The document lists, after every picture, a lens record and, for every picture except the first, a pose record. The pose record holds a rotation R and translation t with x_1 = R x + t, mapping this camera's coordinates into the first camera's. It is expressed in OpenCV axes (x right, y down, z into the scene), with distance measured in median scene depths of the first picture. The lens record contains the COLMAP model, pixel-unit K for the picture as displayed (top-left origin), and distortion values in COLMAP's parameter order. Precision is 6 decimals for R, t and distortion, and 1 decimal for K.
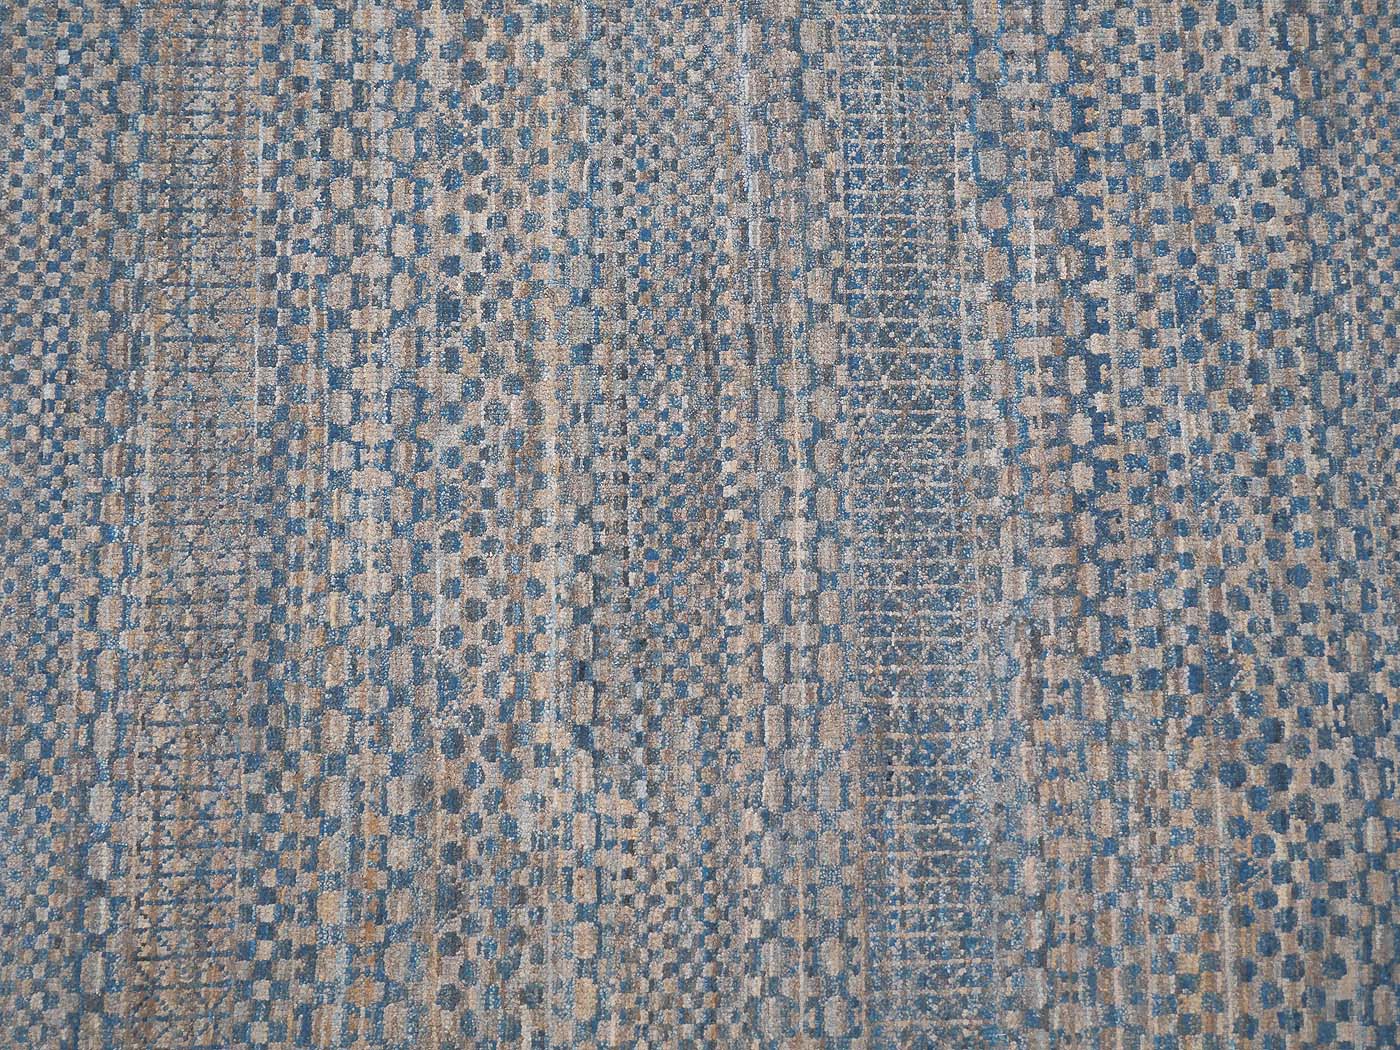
lens RADIAL K [[2068.8, 0, 694.6], [0, 2068.8, 524.1], [0, 0, 1]] dist [0.037560, 0.000000]
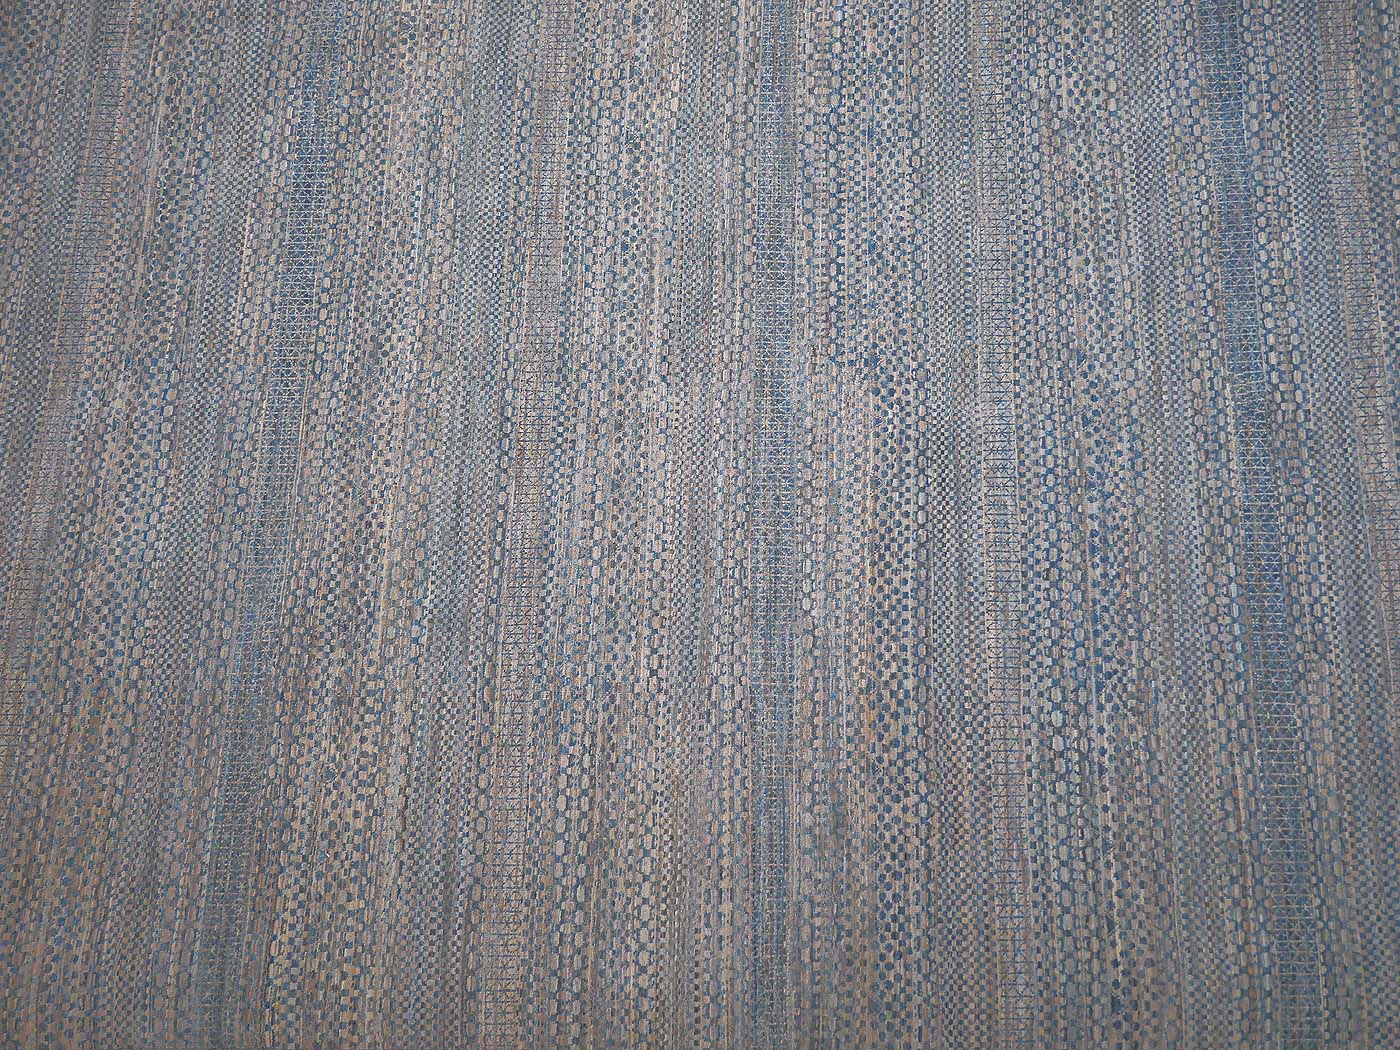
lens RADIAL K [[1476.9, 0, 708.0], [0, 1476.9, 529.0], [0, 0, 1]] dist [0.044750, 0.000000]
pose [[0.996823, 0.017035, -0.077808, 0.180437], [-0.024747, 0.994755, -0.099251, 0.526156], [0.075709, 0.100861, 0.992016, -1.111958]]
